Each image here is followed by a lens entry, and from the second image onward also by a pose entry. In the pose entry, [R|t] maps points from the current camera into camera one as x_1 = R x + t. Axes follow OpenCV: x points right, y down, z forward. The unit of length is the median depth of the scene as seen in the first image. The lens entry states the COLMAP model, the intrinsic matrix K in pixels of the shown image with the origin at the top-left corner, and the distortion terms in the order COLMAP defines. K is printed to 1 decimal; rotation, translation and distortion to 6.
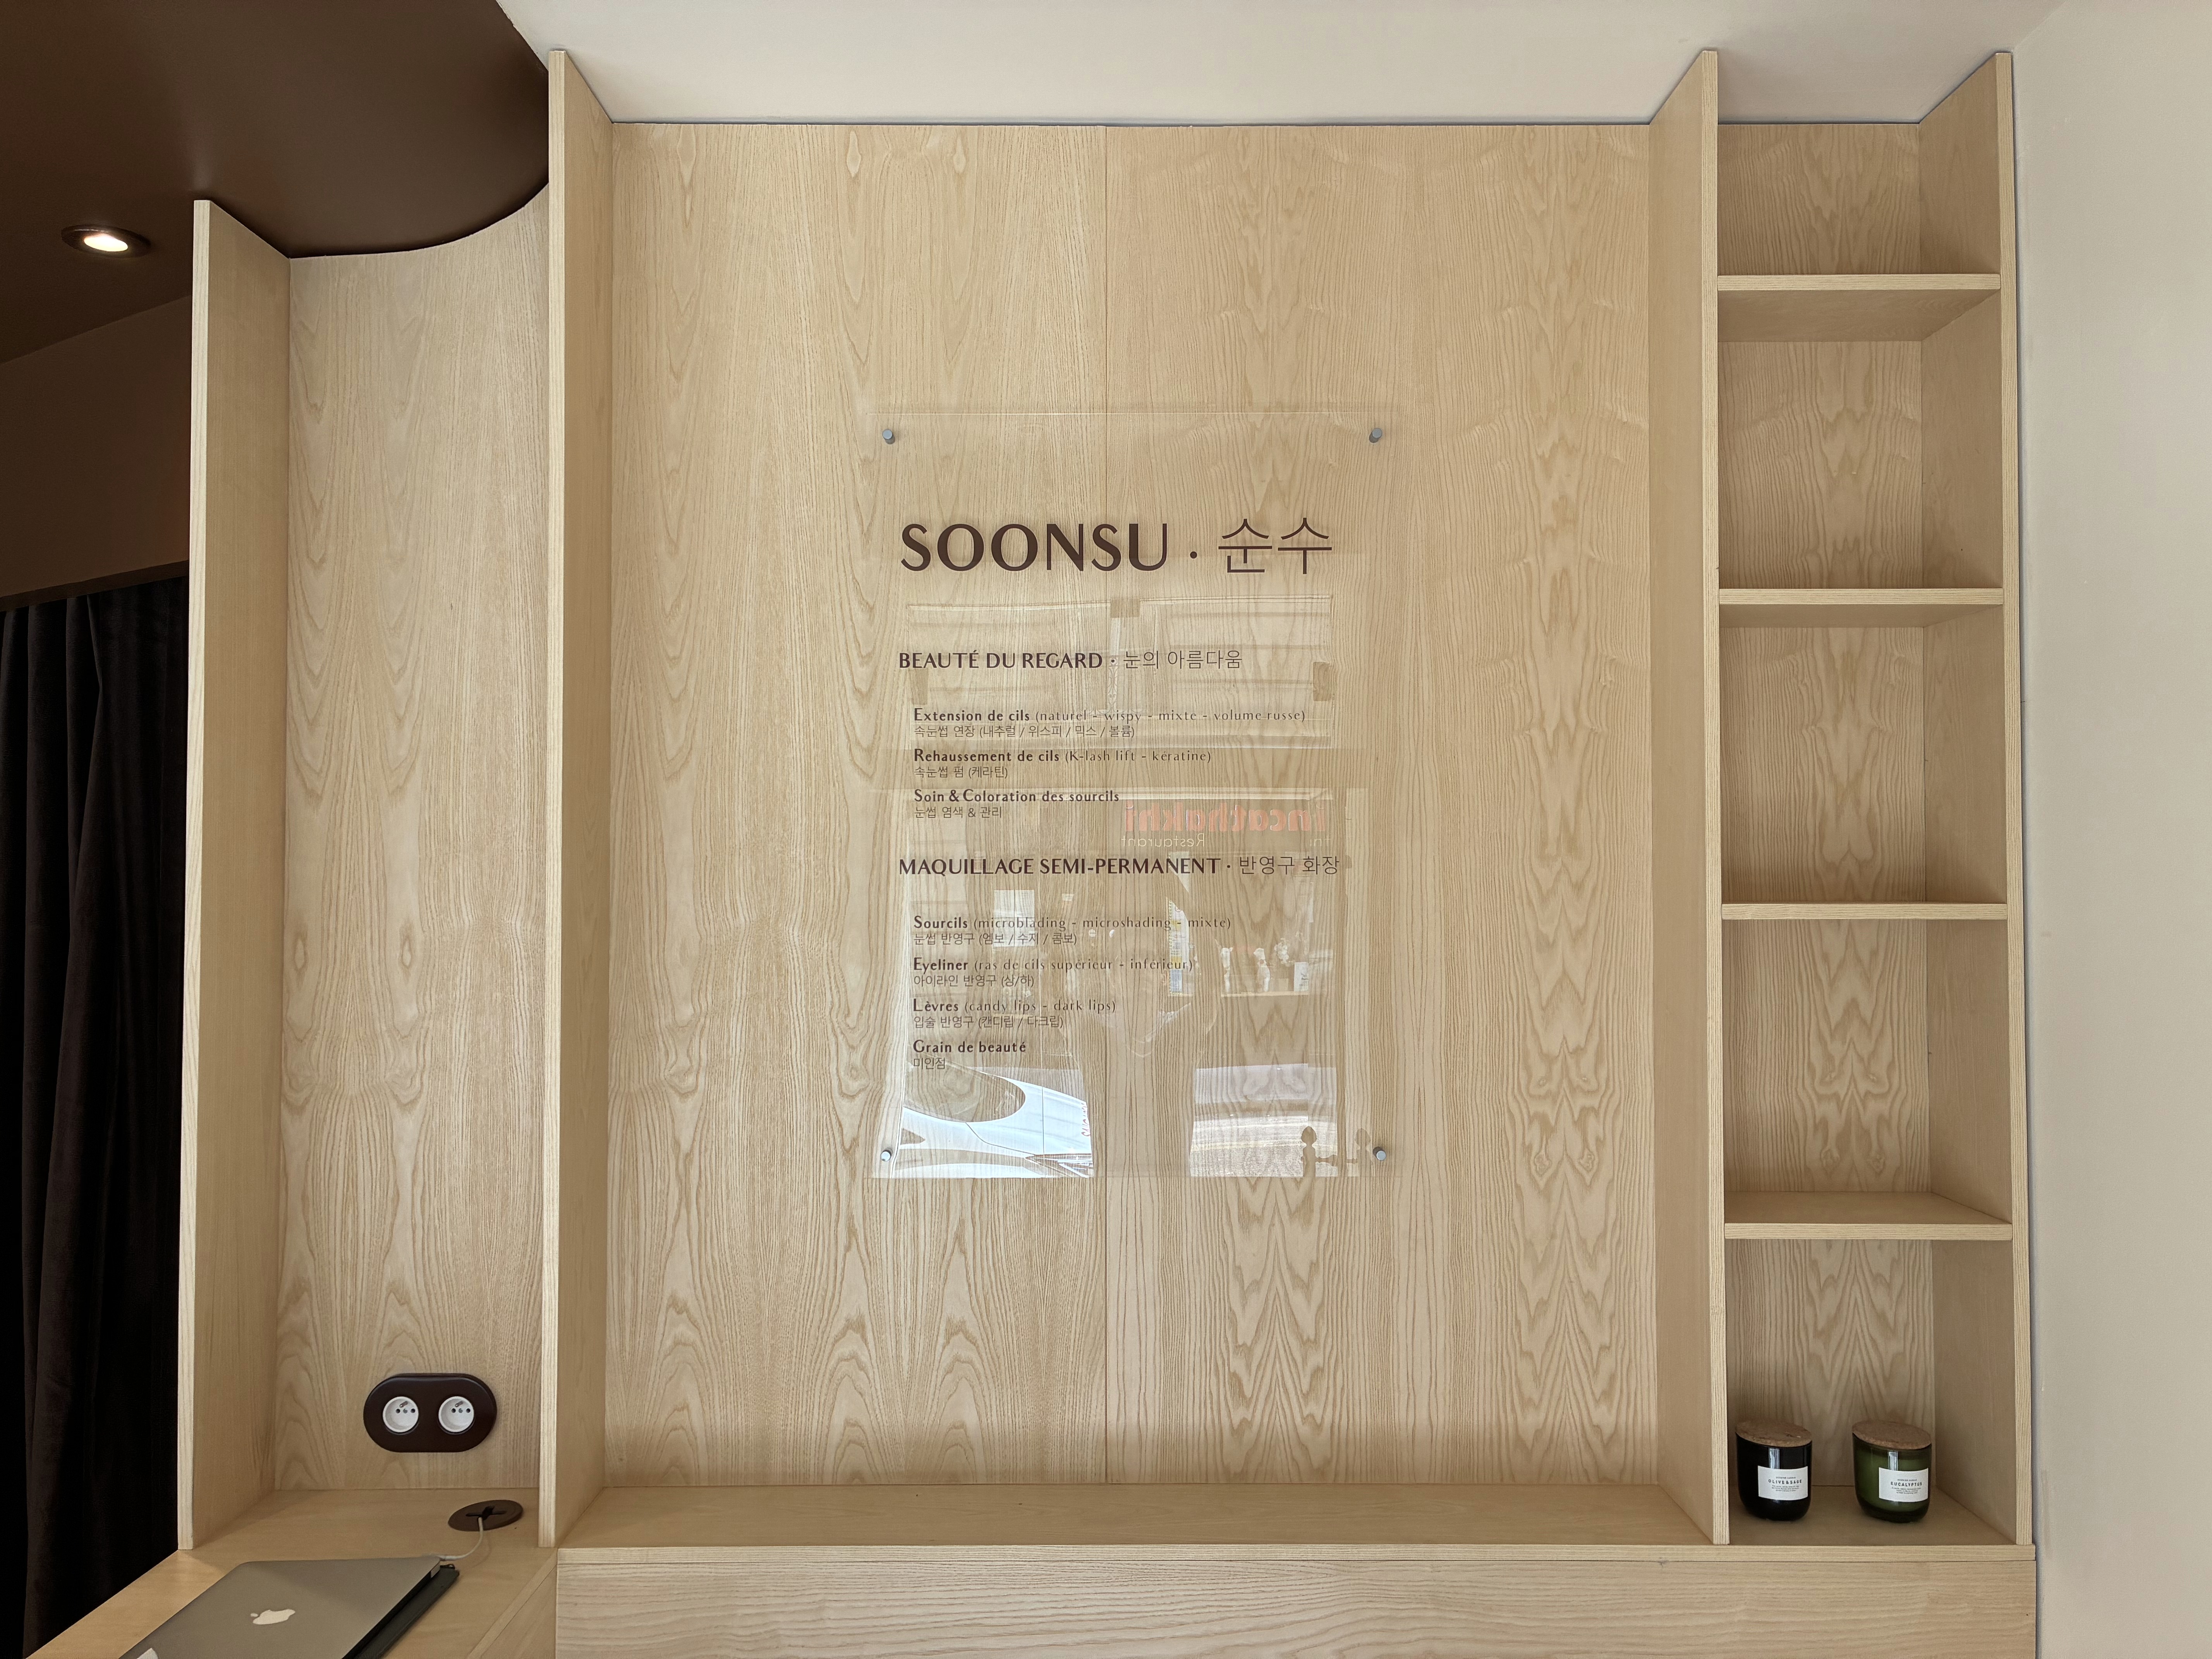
lens RADIAL K [[1682.7, 0, 1115.9], [0, 1682.7, 822.7], [0, 0, 1]] dist [0.045243, -0.022719]
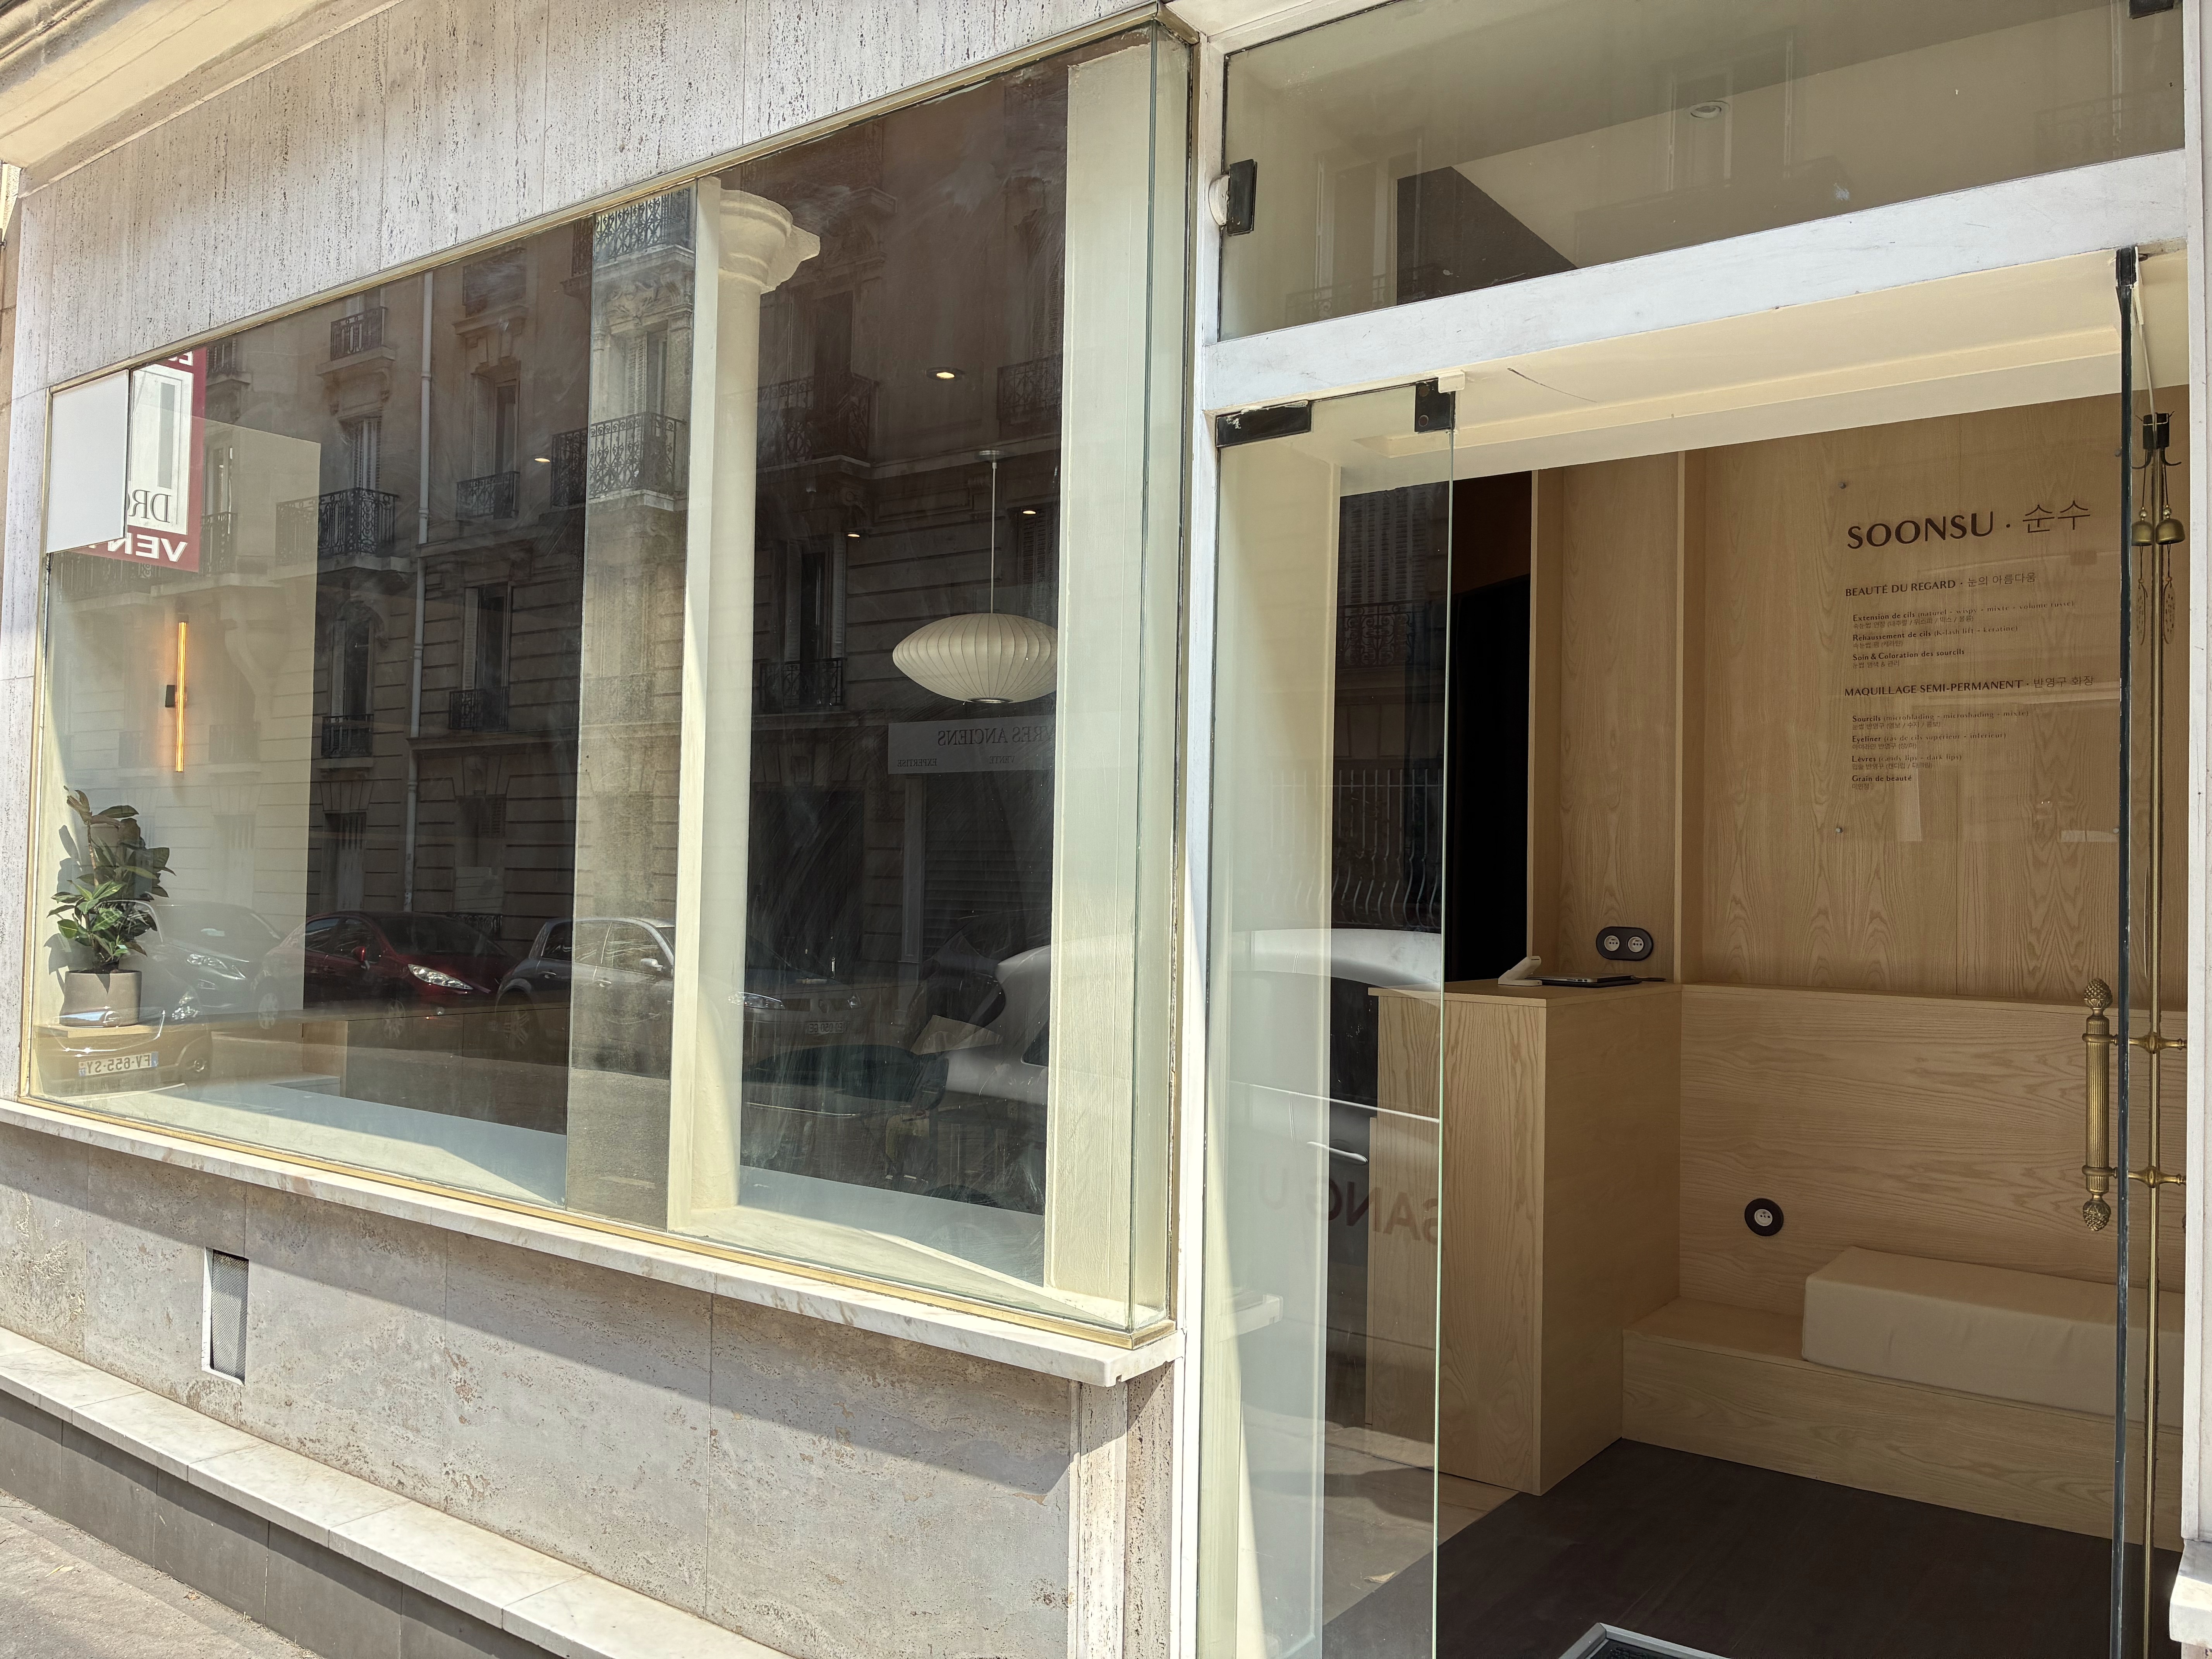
lens RADIAL K [[1682.7, 0, 1118.2], [0, 1682.7, 830.0], [0, 0, 1]] dist [0.045243, -0.022719]
pose [[0.807379, 0.000699, -0.590033, 0.379265], [-0.000958, 1.000000, -0.000125, 0.196044], [0.590032, 0.000666, 0.807379, -1.210610]]
